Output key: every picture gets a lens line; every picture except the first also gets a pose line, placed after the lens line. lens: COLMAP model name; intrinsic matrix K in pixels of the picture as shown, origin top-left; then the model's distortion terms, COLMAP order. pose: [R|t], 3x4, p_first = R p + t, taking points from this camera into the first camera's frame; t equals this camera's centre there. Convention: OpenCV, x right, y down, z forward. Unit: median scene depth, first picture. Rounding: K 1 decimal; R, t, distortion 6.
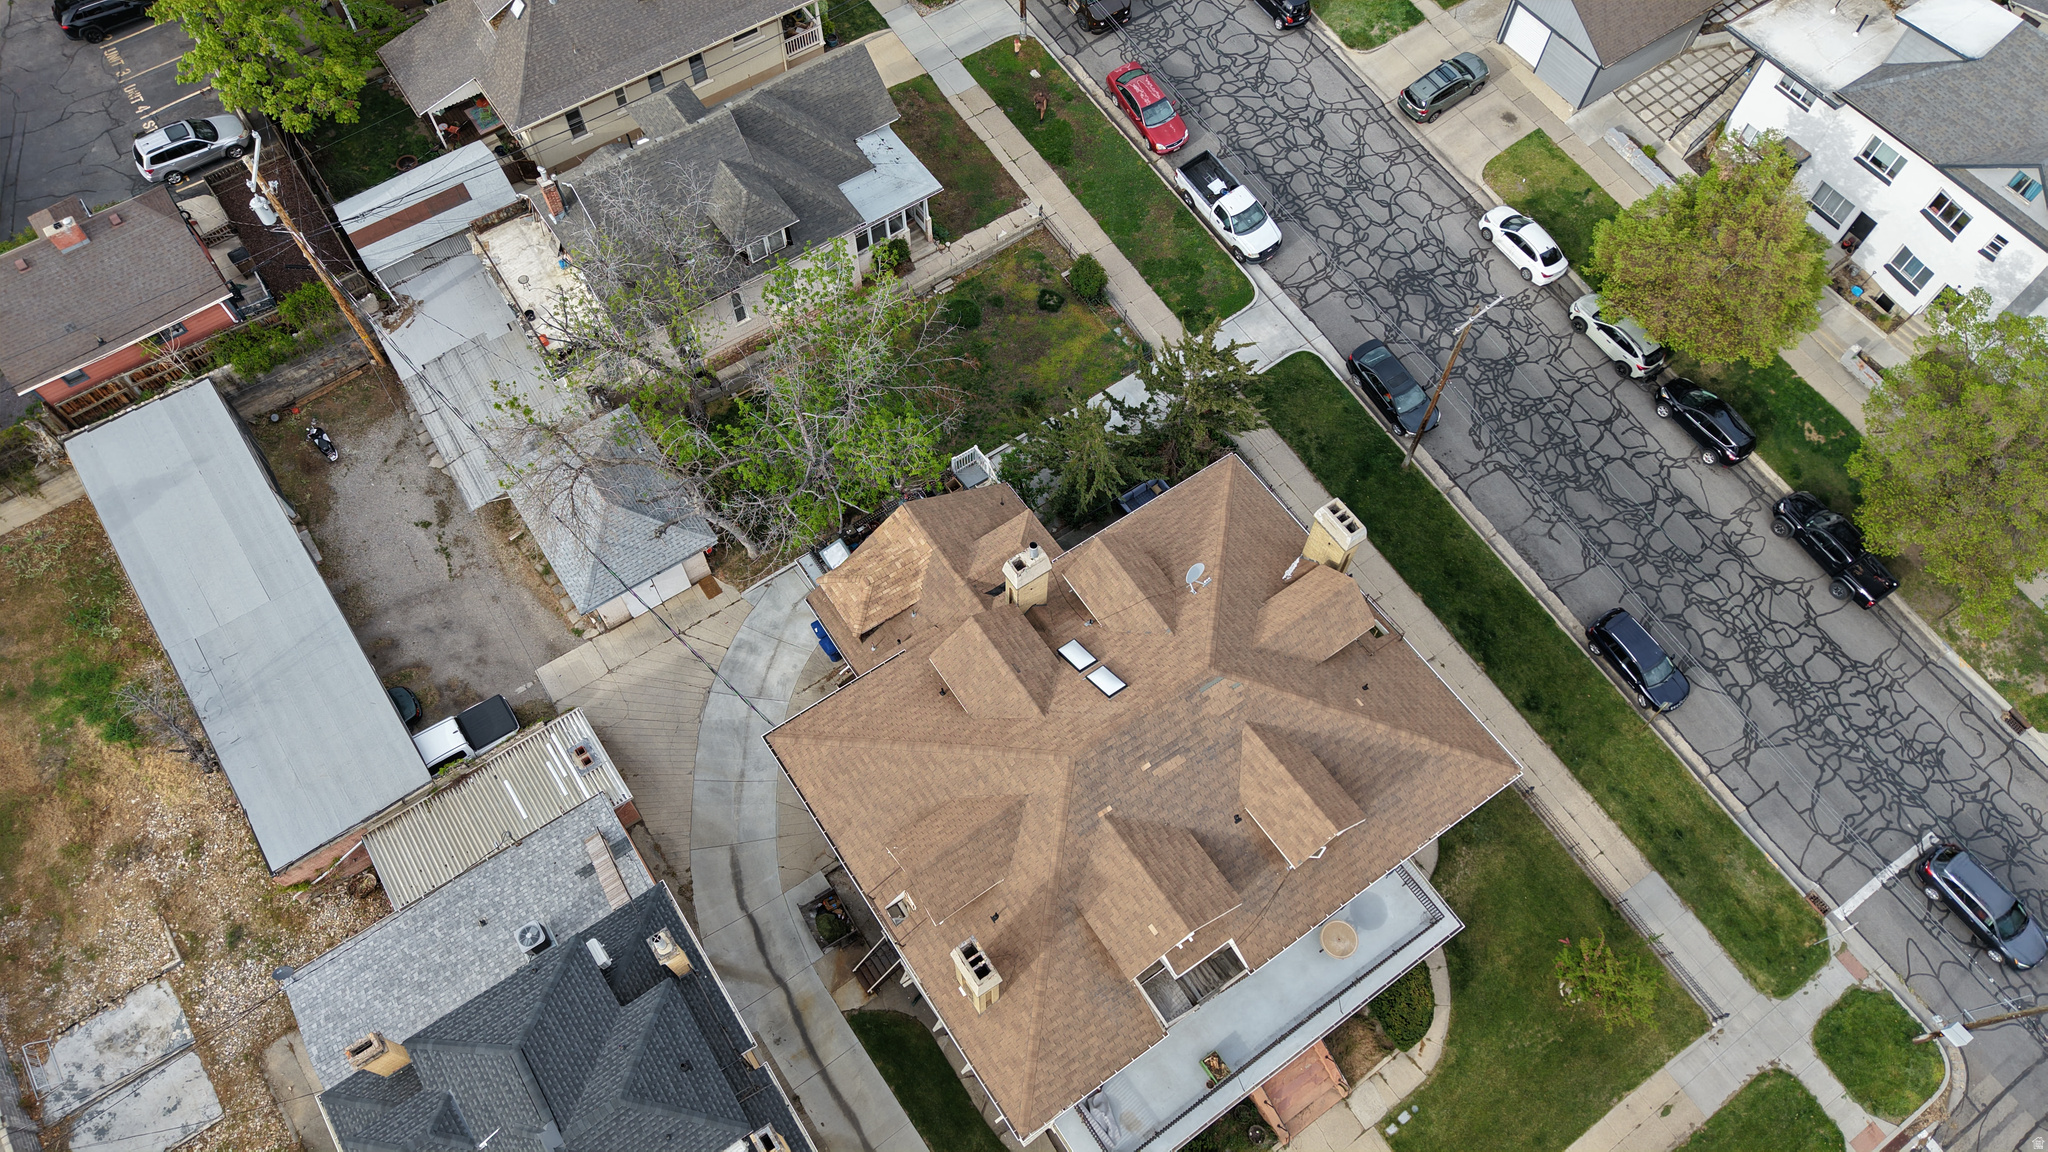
lens RADIAL K [[1370.5, 0, 1028.4], [0, 1370.5, 573.7], [0, 0, 1]] dist [0.022243, -0.020523]
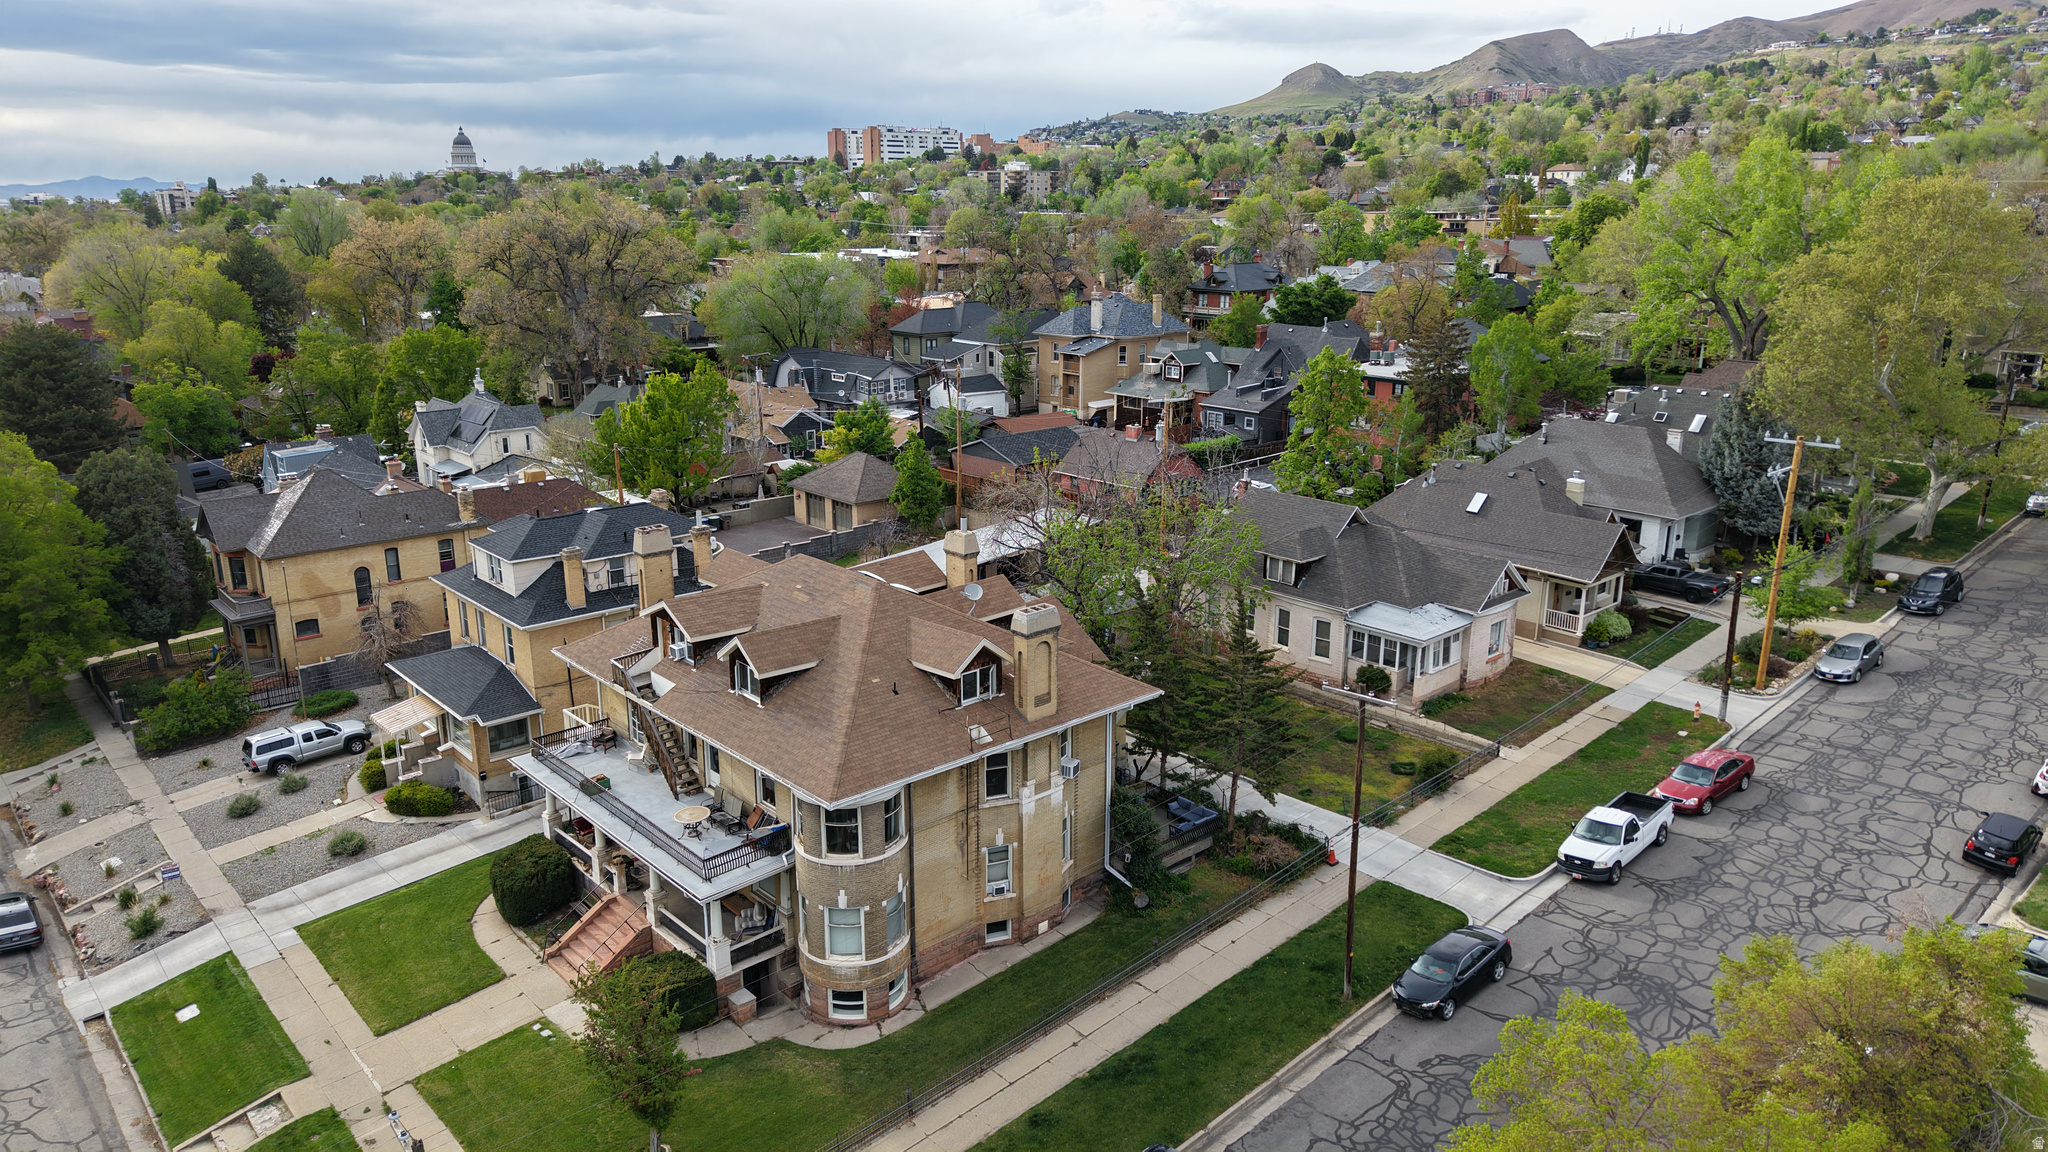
lens RADIAL K [[1365.2, 0, 1027.7], [0, 1365.2, 579.2], [0, 0, 1]] dist [0.061623, -0.079279]
pose [[0.128119, 0.257374, -0.957781, 0.995746], [-0.876365, 0.481495, 0.012158, -0.047645], [0.464296, 0.837808, 0.287242, 0.543922]]
